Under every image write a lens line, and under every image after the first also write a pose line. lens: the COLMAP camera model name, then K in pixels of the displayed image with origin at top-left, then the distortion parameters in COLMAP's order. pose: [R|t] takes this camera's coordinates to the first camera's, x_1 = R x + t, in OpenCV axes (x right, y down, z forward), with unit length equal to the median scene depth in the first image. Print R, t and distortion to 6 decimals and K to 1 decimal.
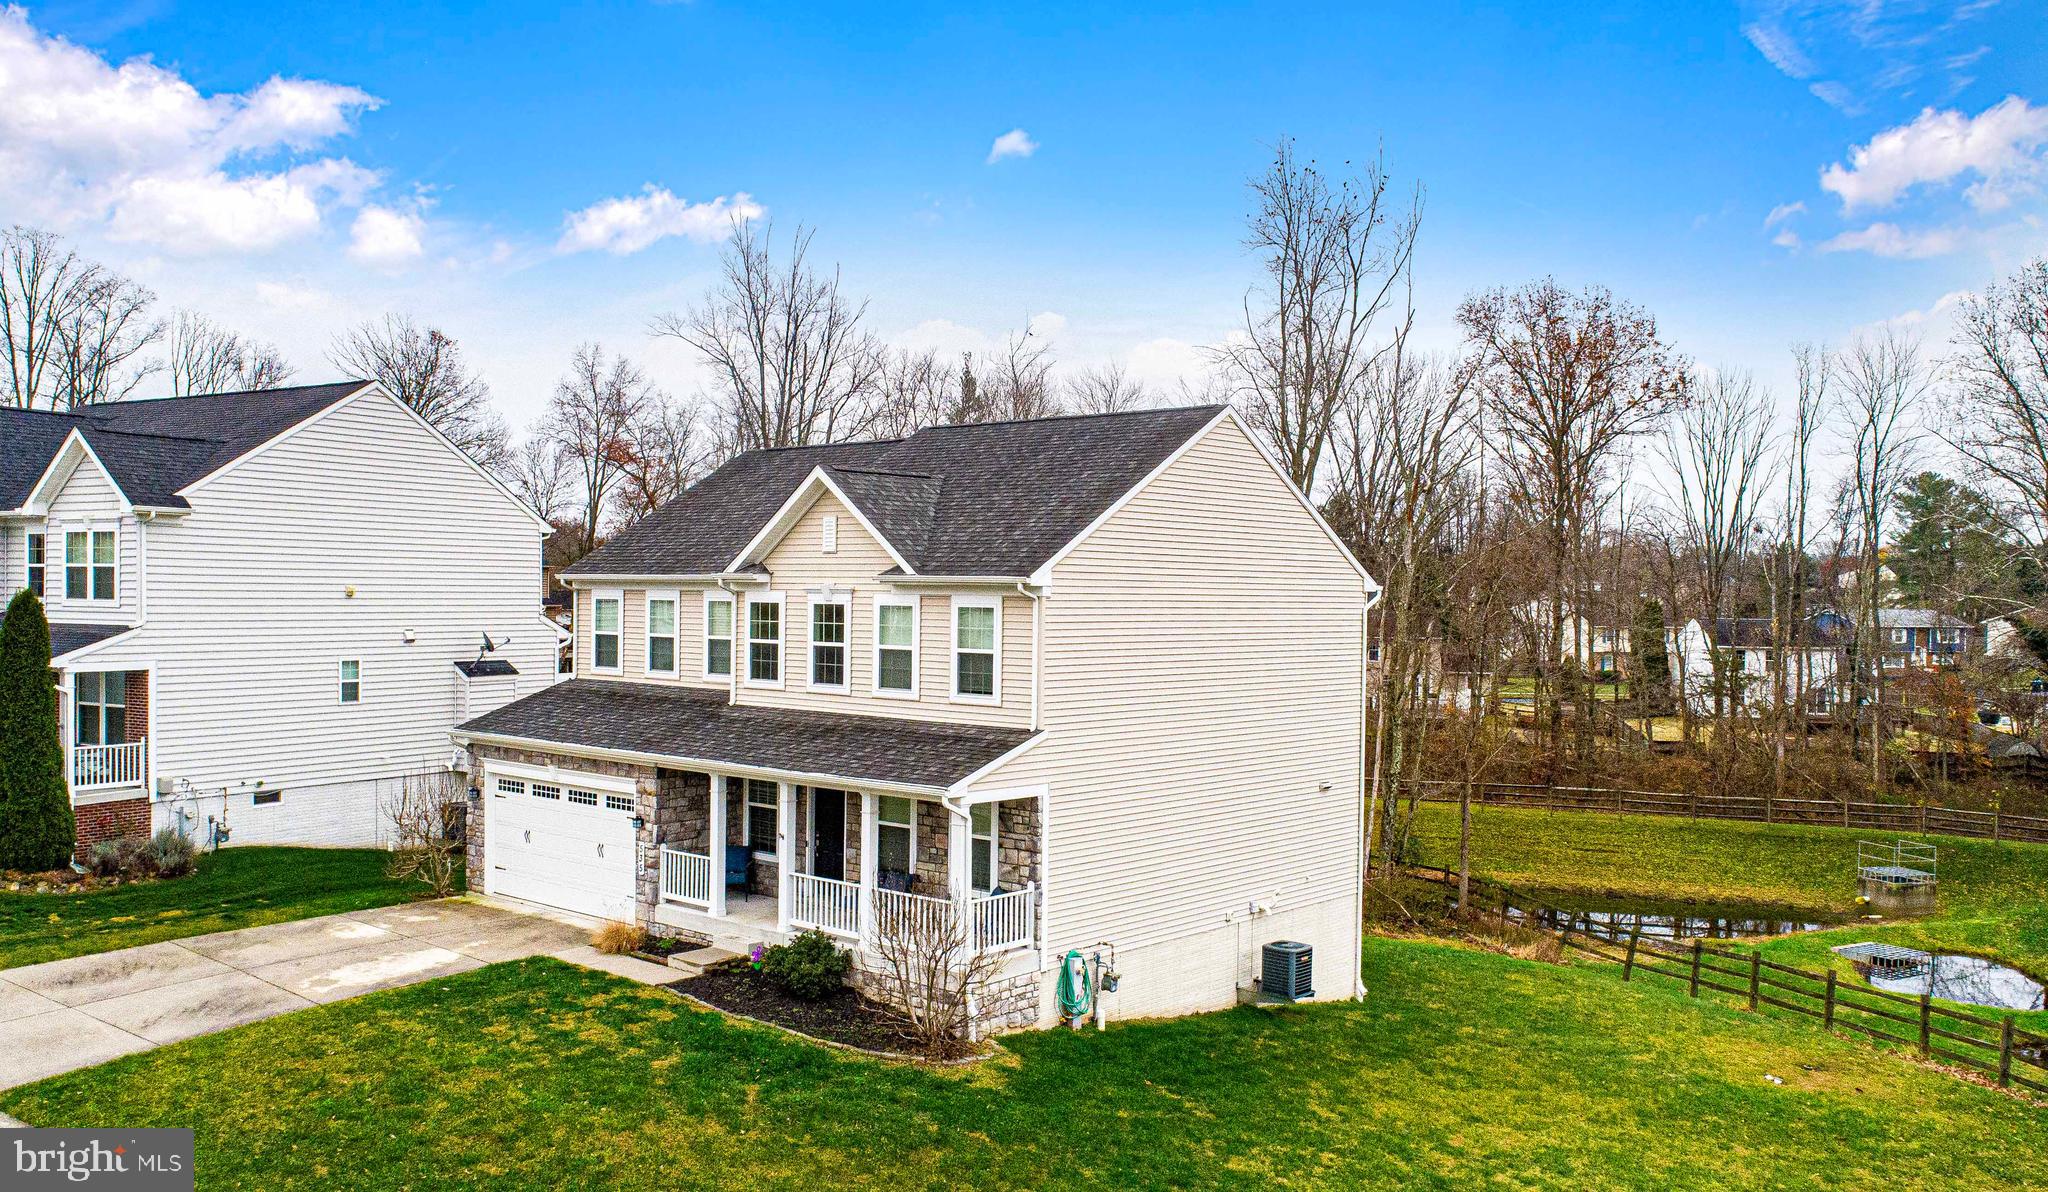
lens RADIAL K [[1698.6, 0, 967.7], [0, 1698.6, 593.3], [0, 0, 1]] dist [-0.019001, 0.009064]
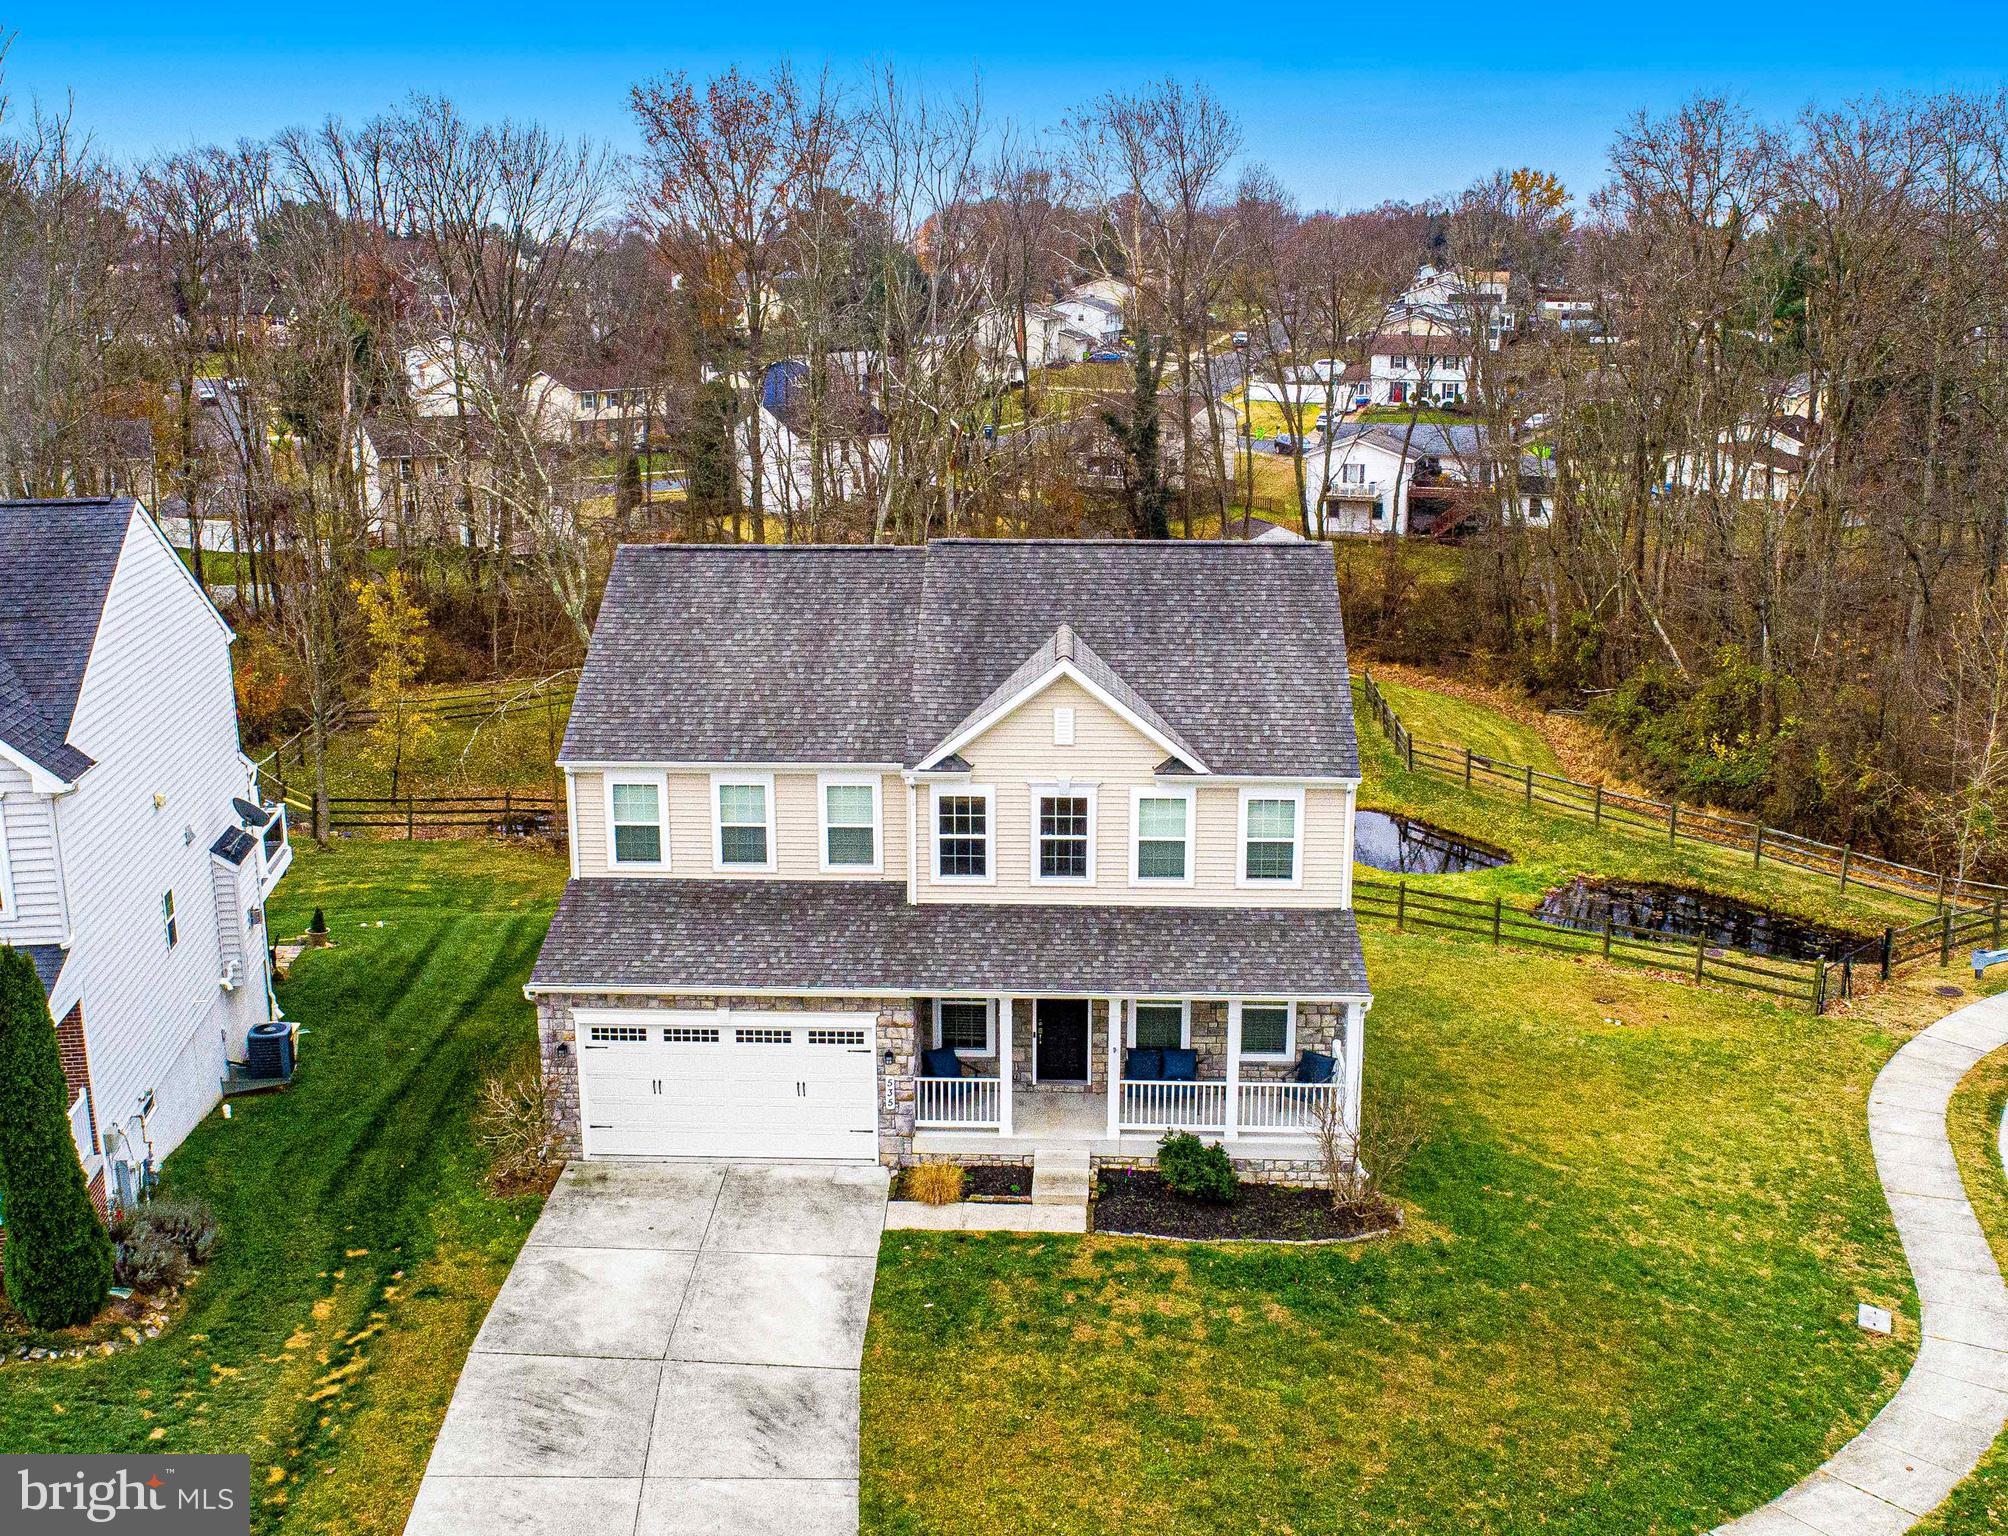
lens RADIAL K [[2082.1, 0, 996.8], [0, 2082.1, 764.1], [0, 0, 1]] dist [-0.017895, 0.000000]
pose [[0.765611, -0.169031, 0.620700, -0.869479], [0.011998, 0.968447, 0.248932, -0.316773], [-0.643192, -0.183138, 0.743482, 0.159108]]
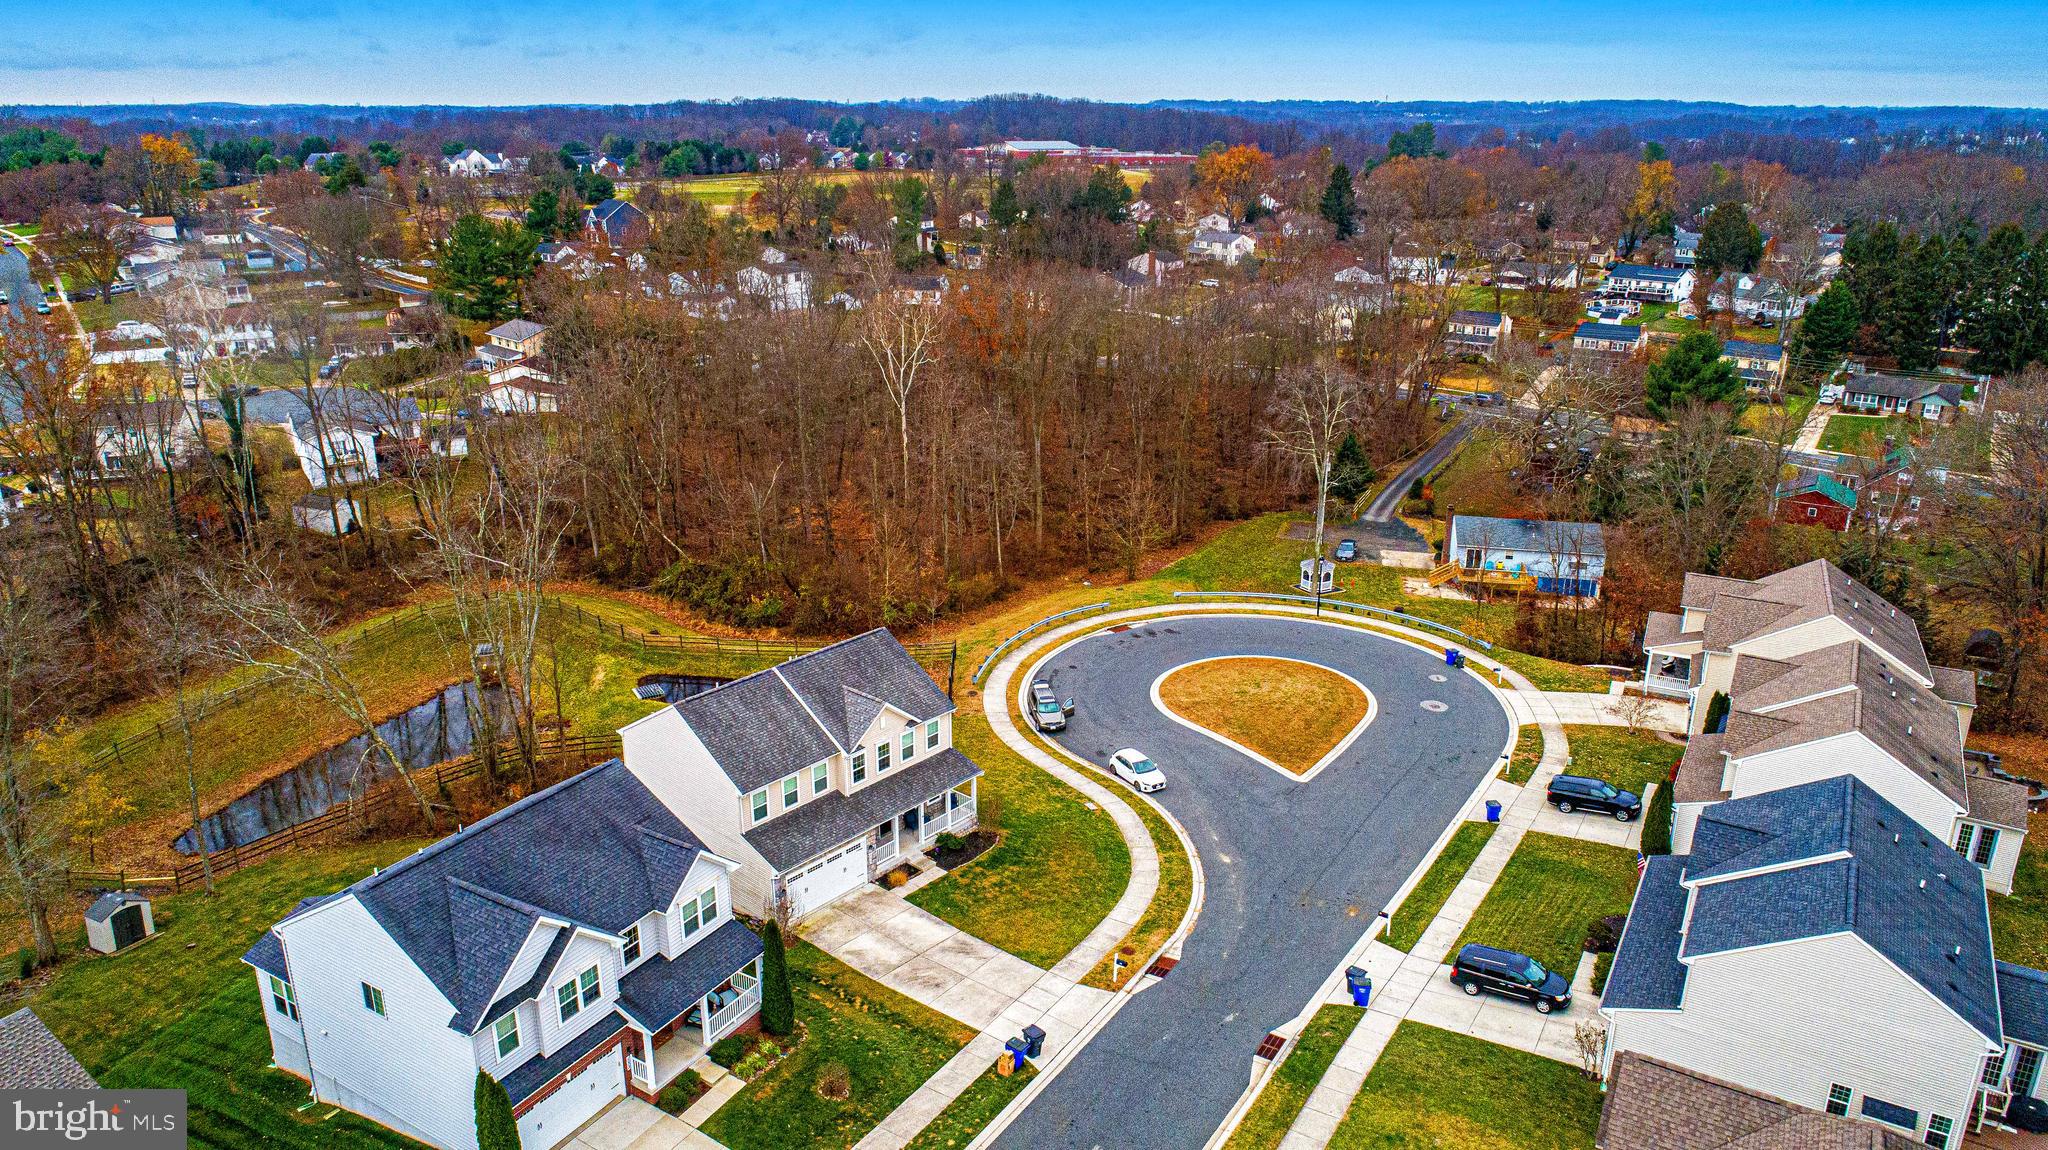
lens RADIAL K [[1404.6, 0, 1022.0], [0, 1404.6, 570.6], [0, 0, 1]] dist [-0.016526, 0.005942]
pose [[-0.010925, -0.340915, 0.940031, -2.314108], [0.003494, 0.940068, 0.340969, -1.126556], [-0.999934, 0.007009, -0.009079, 0.814249]]
